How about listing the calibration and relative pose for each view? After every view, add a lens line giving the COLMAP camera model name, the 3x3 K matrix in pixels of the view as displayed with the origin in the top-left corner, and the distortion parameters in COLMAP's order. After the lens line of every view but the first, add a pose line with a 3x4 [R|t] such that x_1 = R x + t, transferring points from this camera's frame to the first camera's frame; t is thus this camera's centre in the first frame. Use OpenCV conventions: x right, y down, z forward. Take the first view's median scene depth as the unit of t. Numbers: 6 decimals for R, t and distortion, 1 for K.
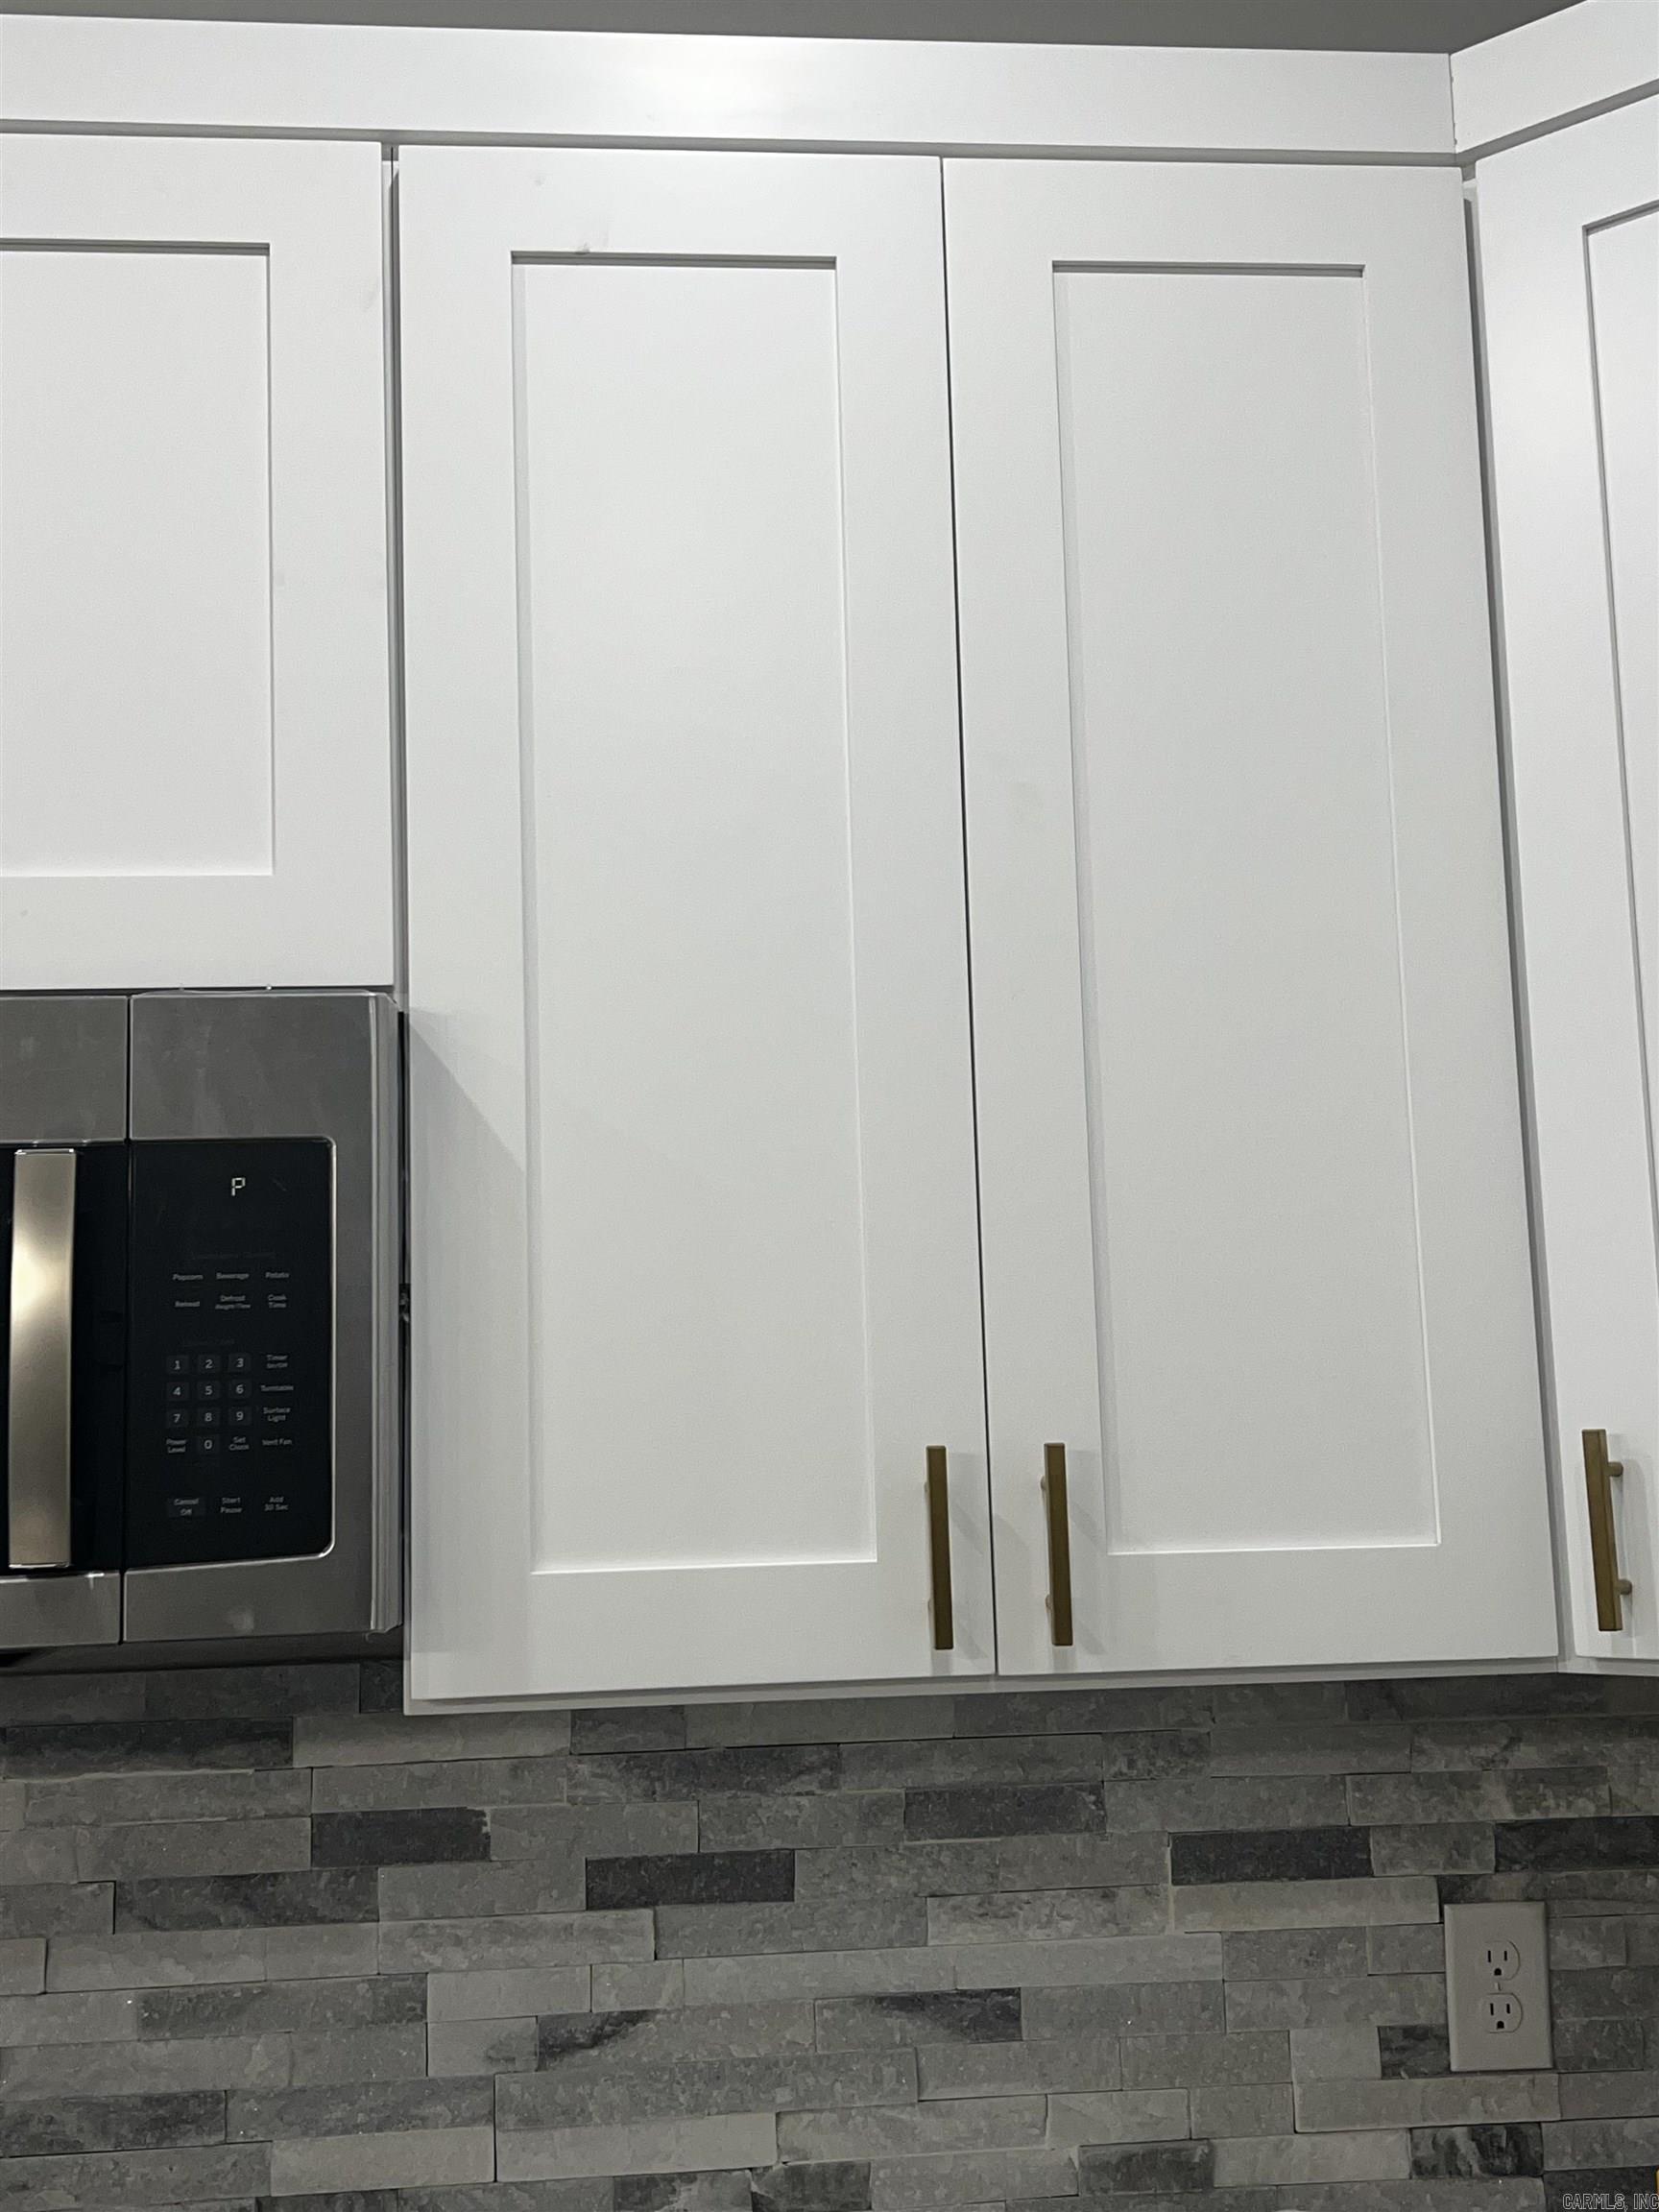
lens RADIAL K [[2563.6, 0, 844.1], [0, 2563.6, 1075.9], [0, 0, 1]] dist [0.031757, 0.000000]
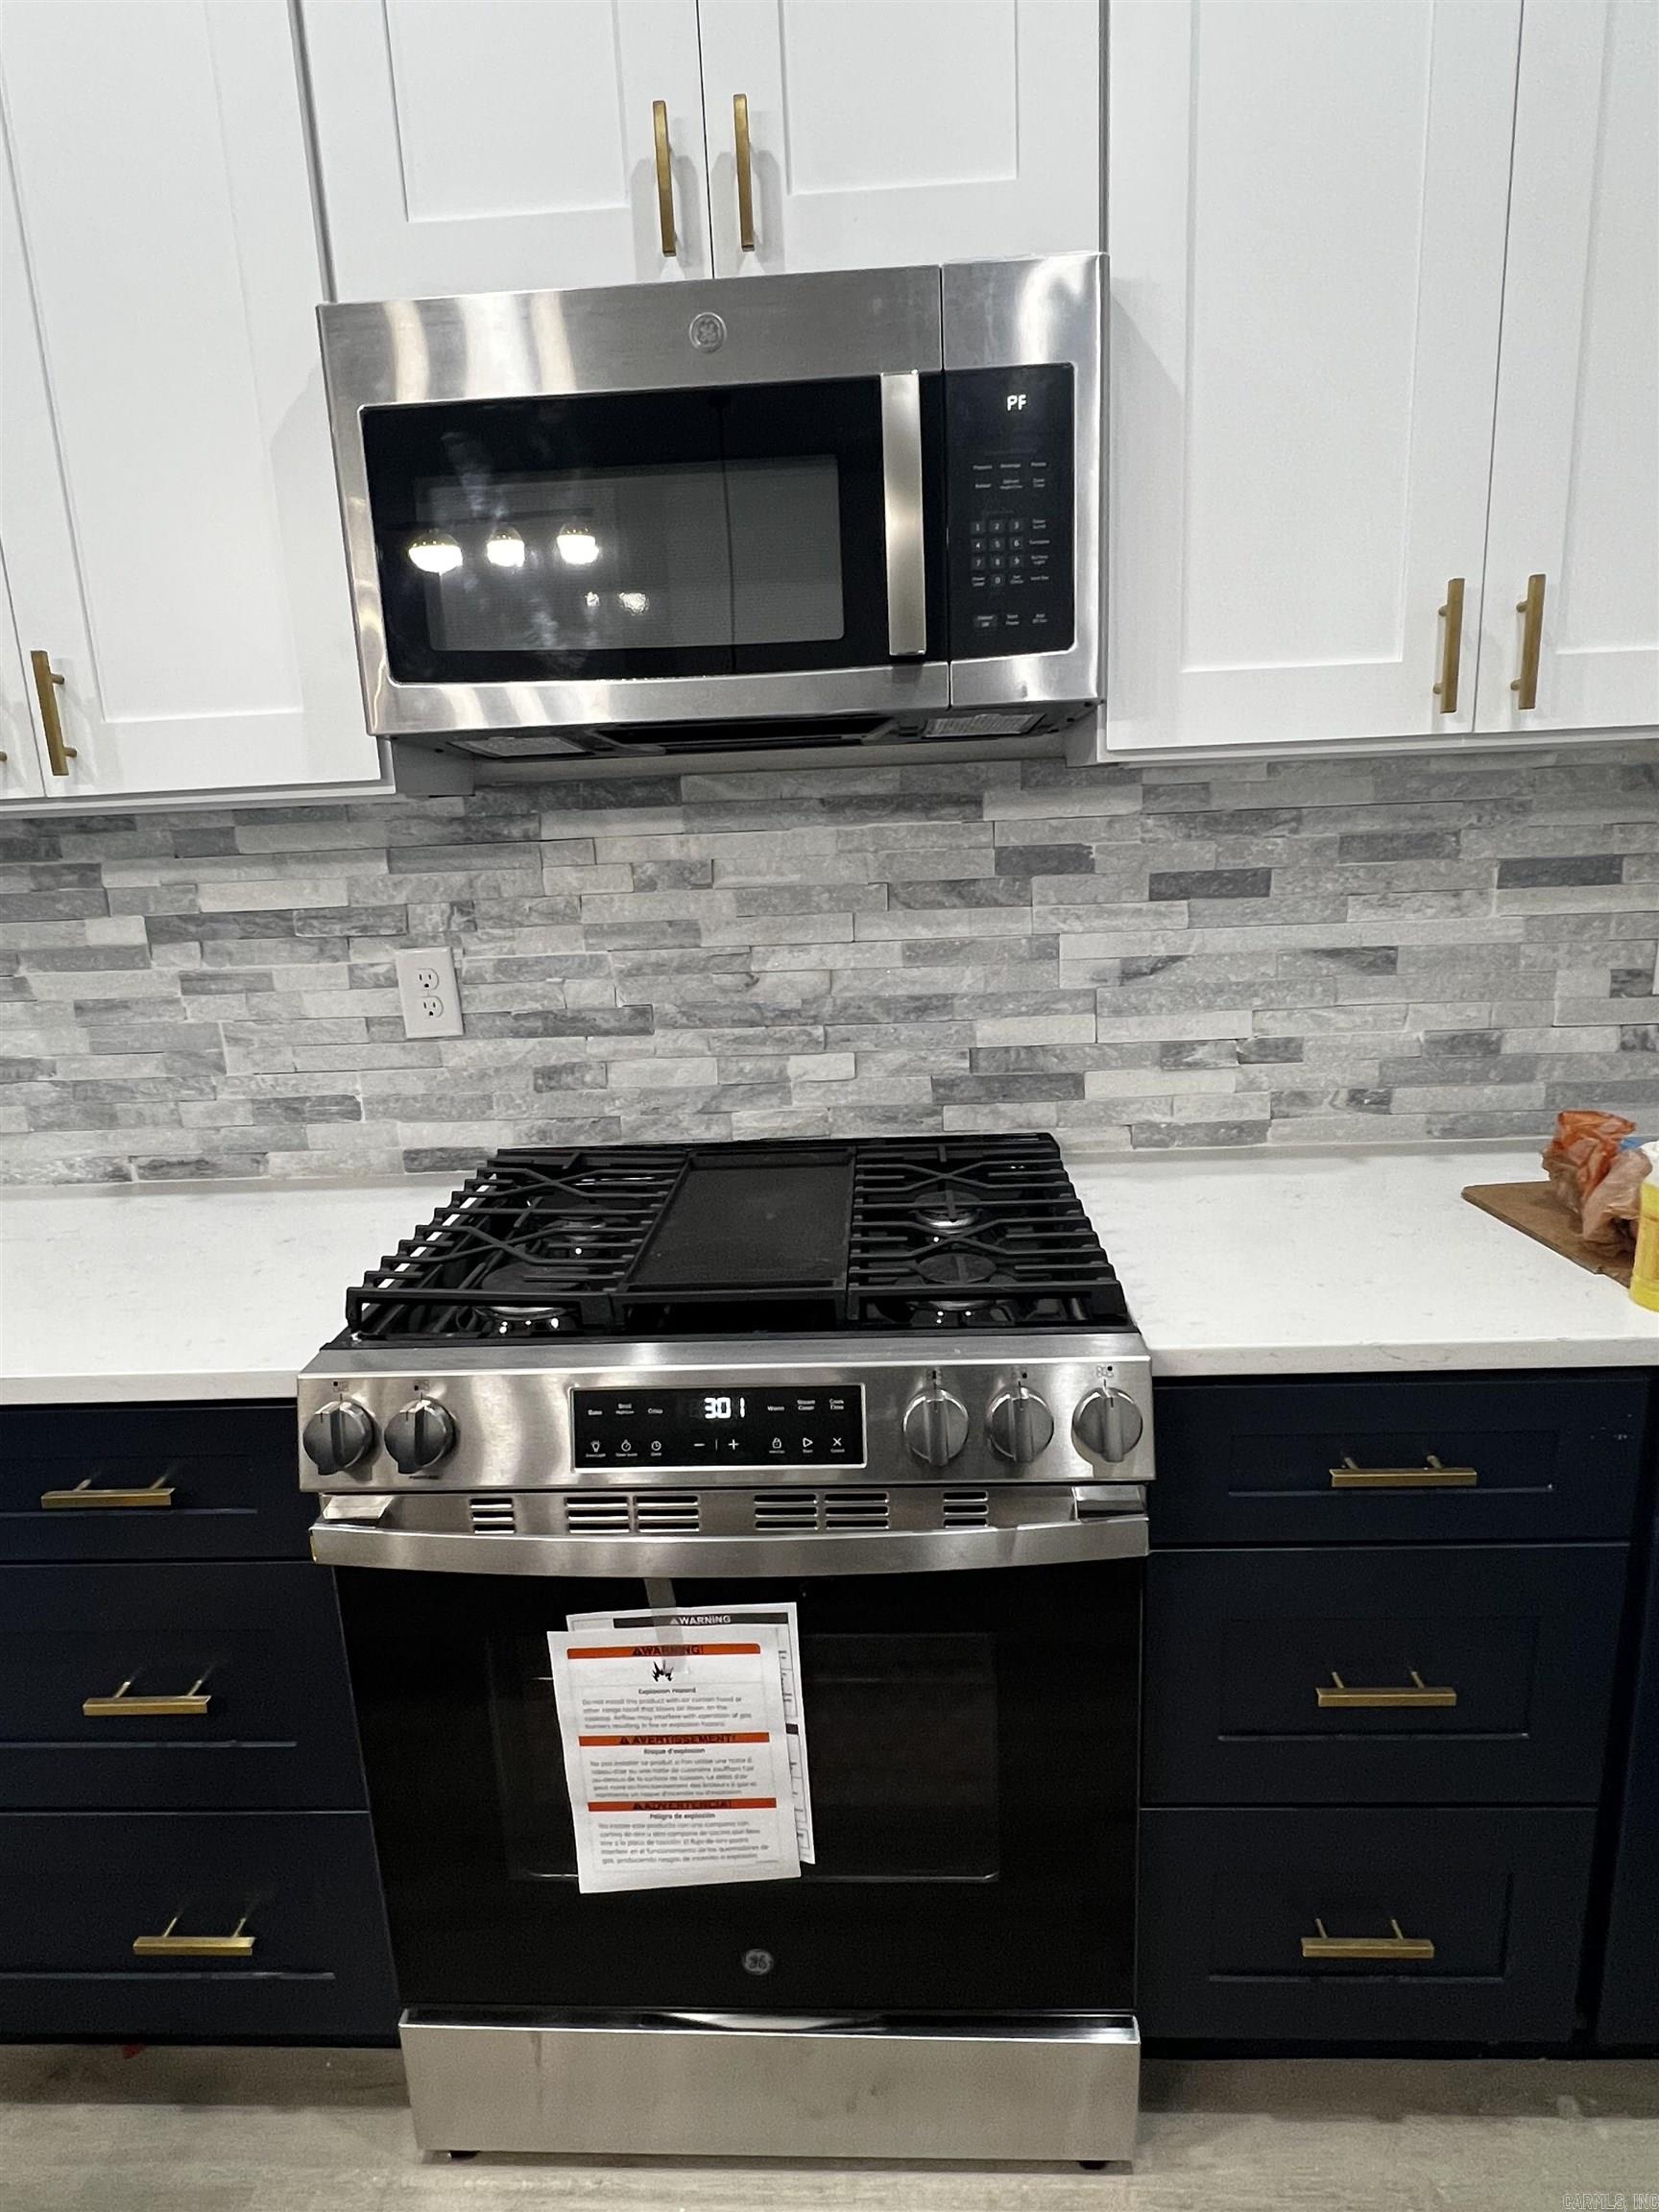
lens RADIAL K [[1289.8, 0, 820.6], [0, 1289.8, 1096.6], [0, 0, 1]] dist [-0.004831, 0.002748]
pose [[0.988742, 0.018668, -0.148458, -0.188934], [0.036872, 0.931191, 0.362661, 0.120540], [0.145013, -0.364052, 0.920020, 0.107316]]
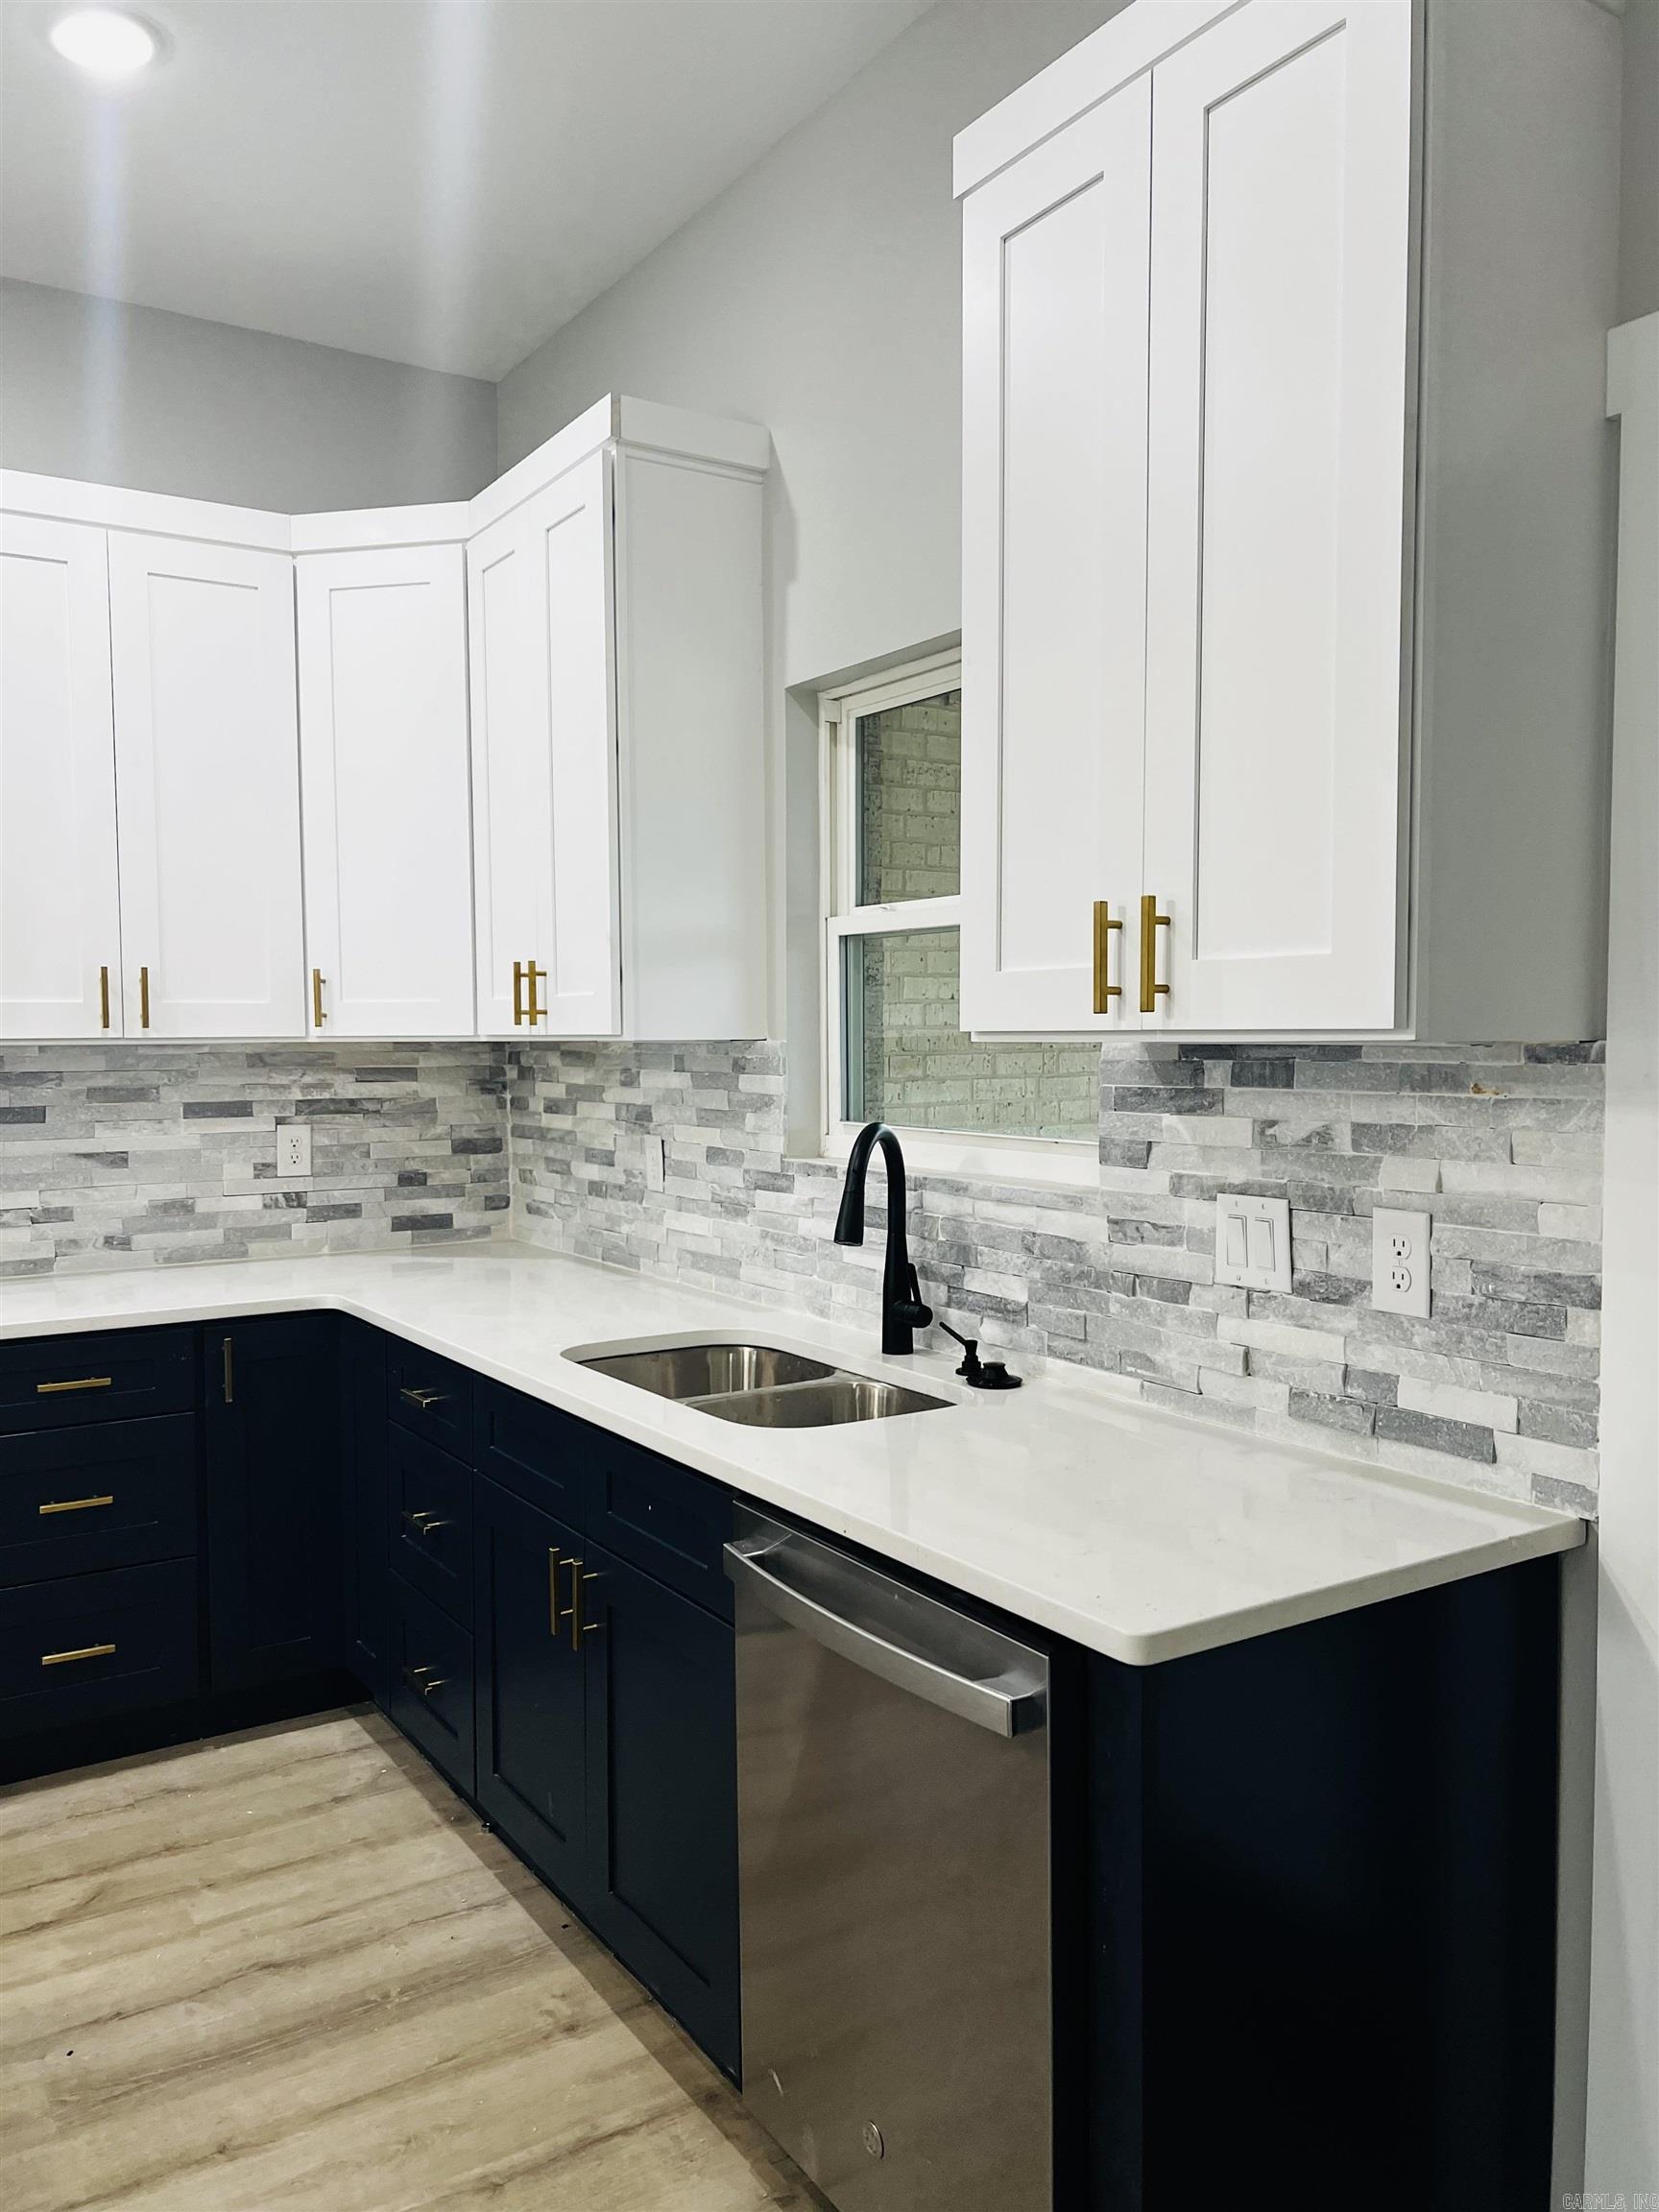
lens RADIAL K [[1657.8, 0, 797.2], [0, 1657.8, 1116.6], [0, 0, 1]] dist [0.069358, -0.073379]
pose [[0.897533, -0.001881, 0.440943, -0.093979], [-0.078604, 0.983292, 0.164190, -0.070183], [-0.433885, -0.182026, 0.882389, -1.077214]]
